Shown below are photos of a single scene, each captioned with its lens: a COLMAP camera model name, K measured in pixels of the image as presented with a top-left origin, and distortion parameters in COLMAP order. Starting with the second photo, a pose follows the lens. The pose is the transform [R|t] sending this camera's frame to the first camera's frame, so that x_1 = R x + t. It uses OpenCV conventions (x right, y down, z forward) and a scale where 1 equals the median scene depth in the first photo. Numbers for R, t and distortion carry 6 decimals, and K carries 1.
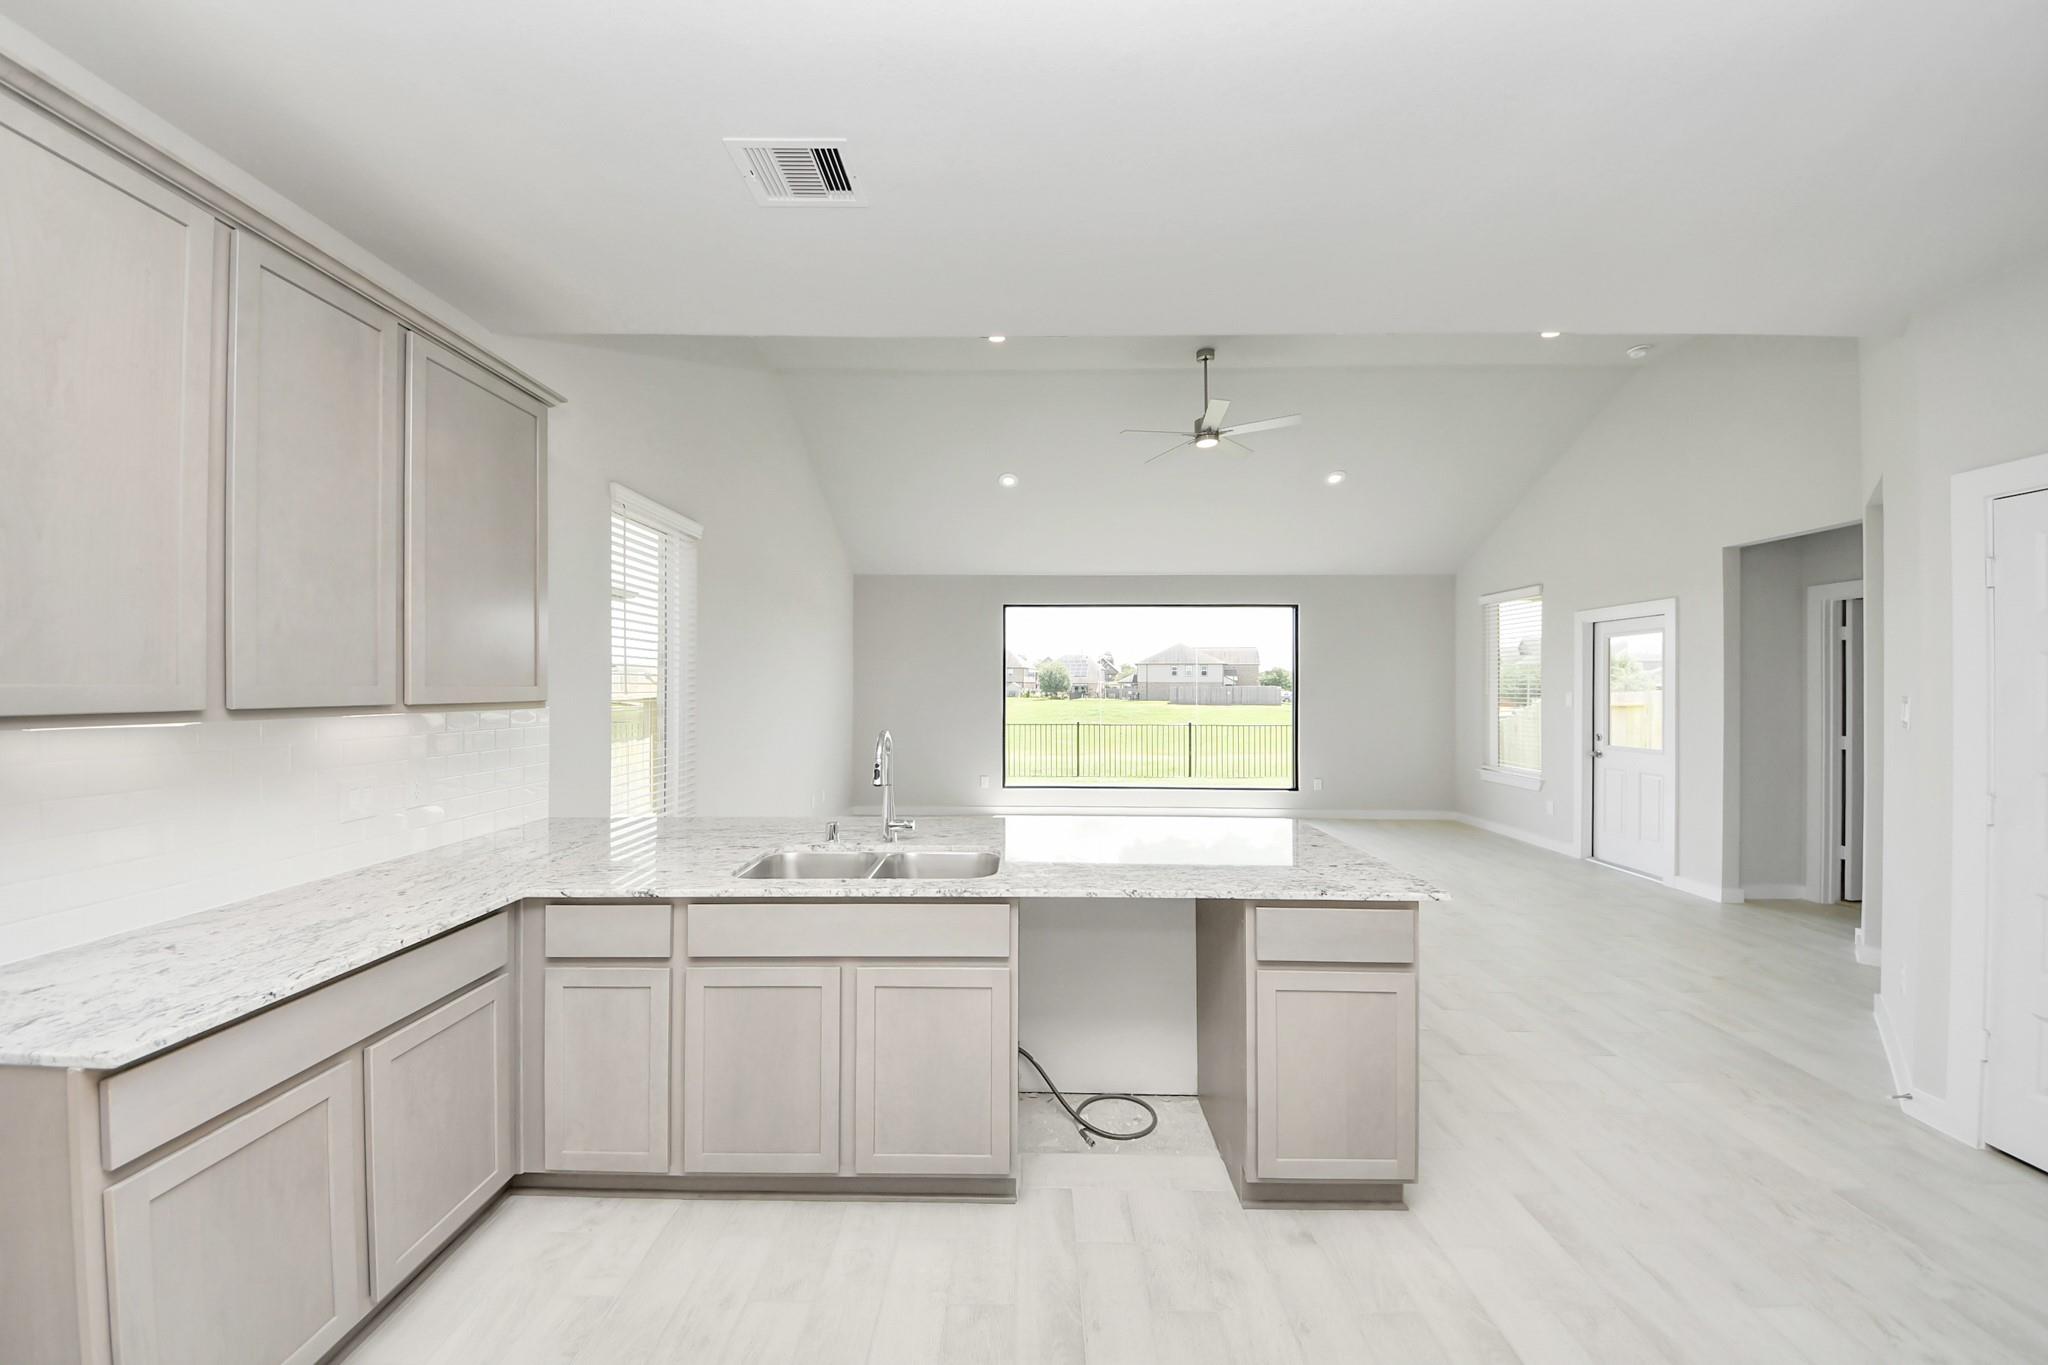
lens RADIAL K [[741.0, 0, 1024.0], [0, 741.0, 682.5], [0, 0, 1]] dist [0.015980, -0.004469]
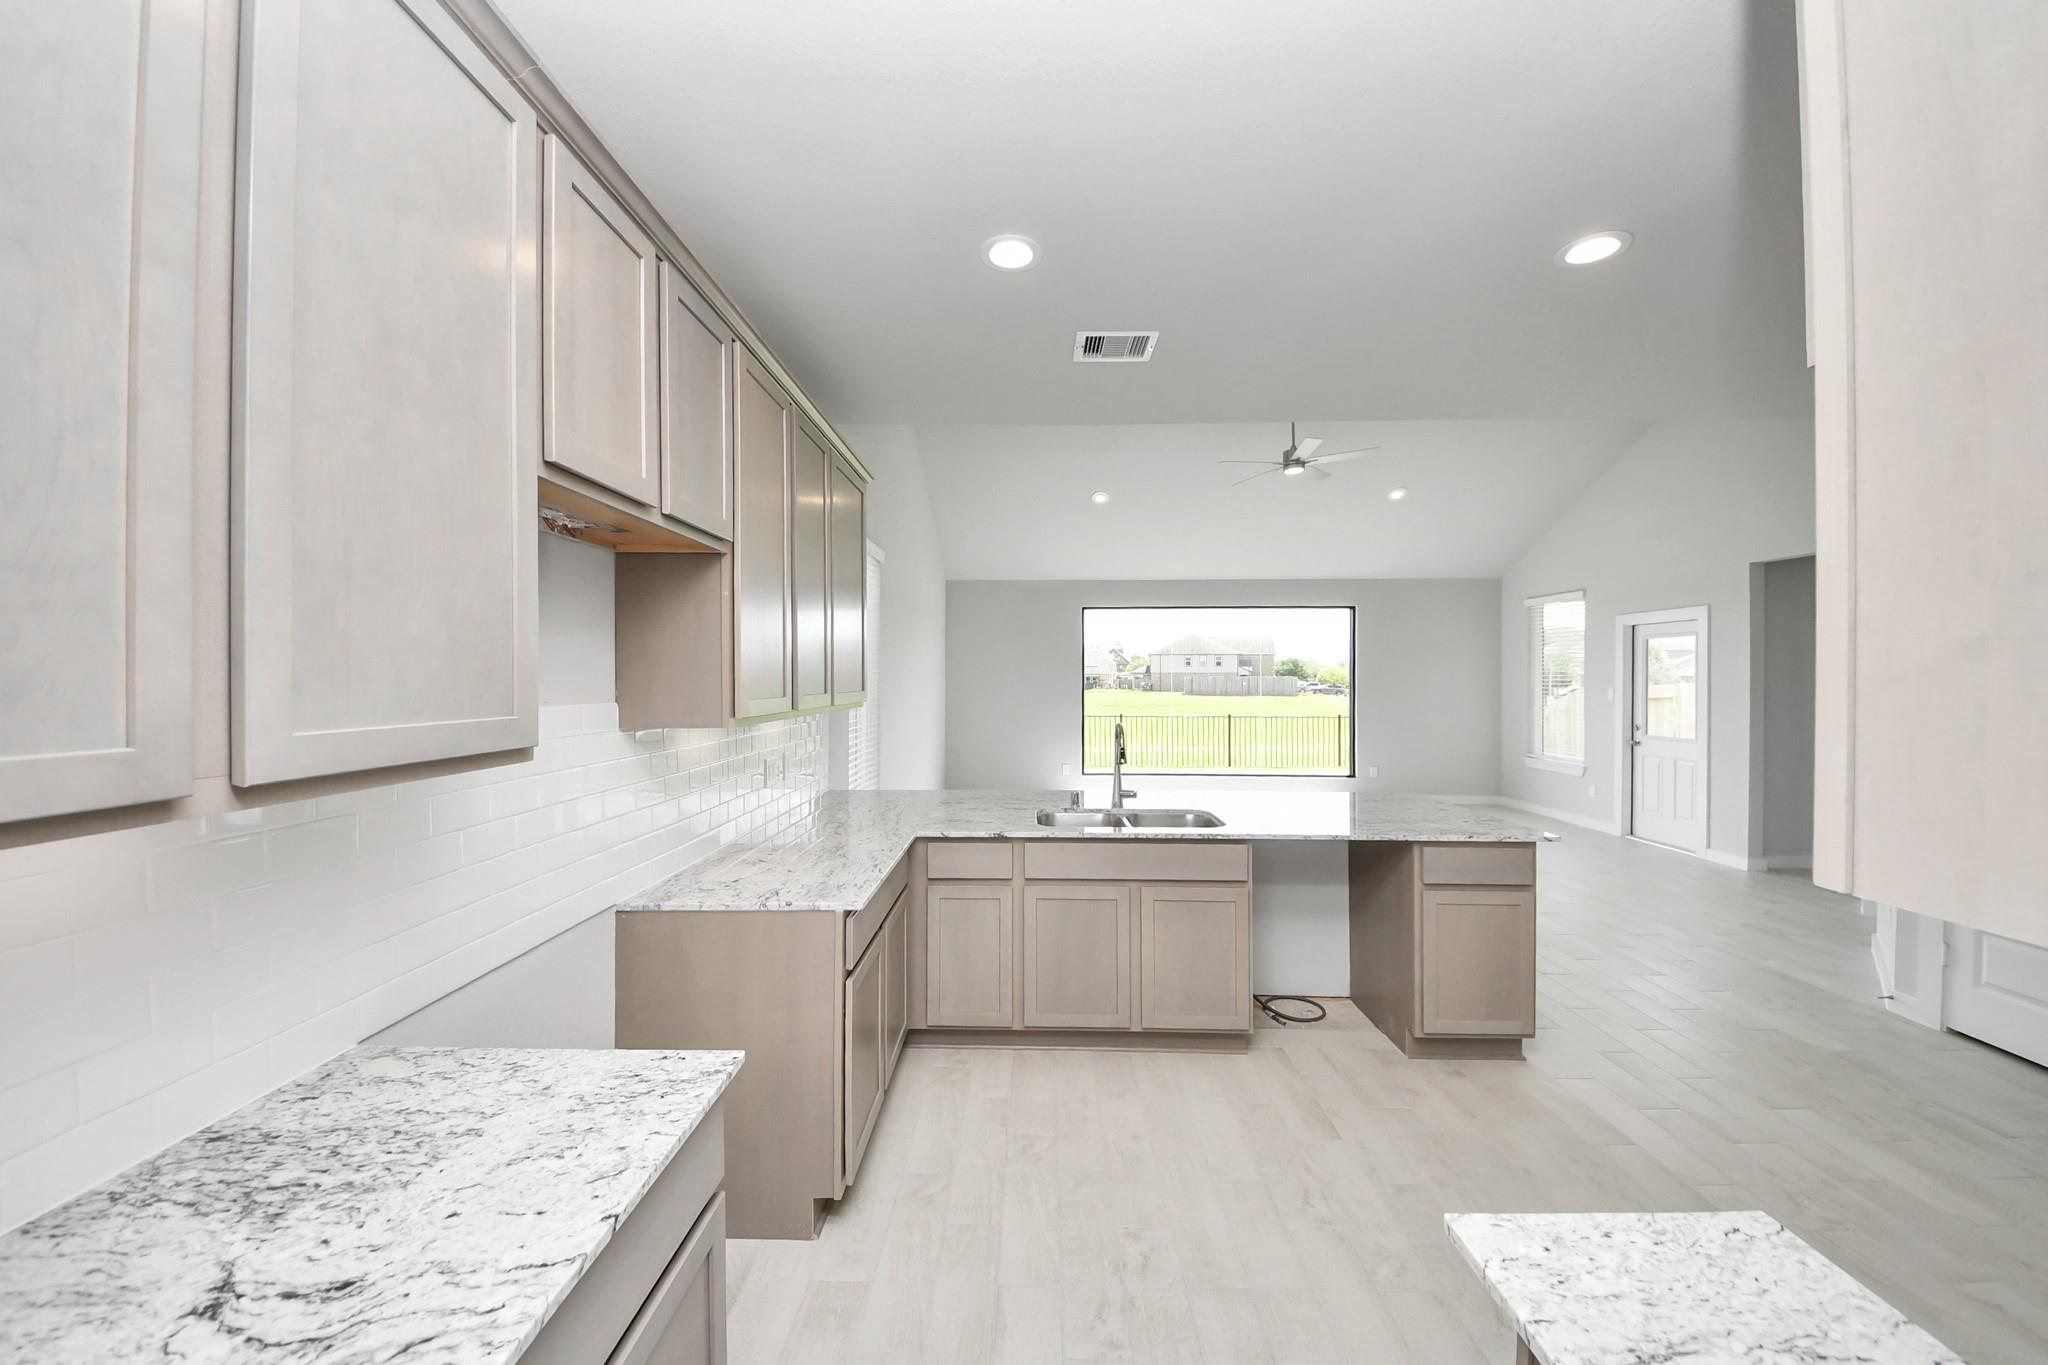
lens RADIAL K [[749.0, 0, 1015.6], [0, 749.0, 674.7], [0, 0, 1]] dist [-0.002367, -0.000274]
pose [[0.999708, -0.001591, -0.024094, -0.158176], [0.001640, 0.999997, 0.002017, -0.011606], [0.024091, -0.002056, 0.999708, -0.166165]]
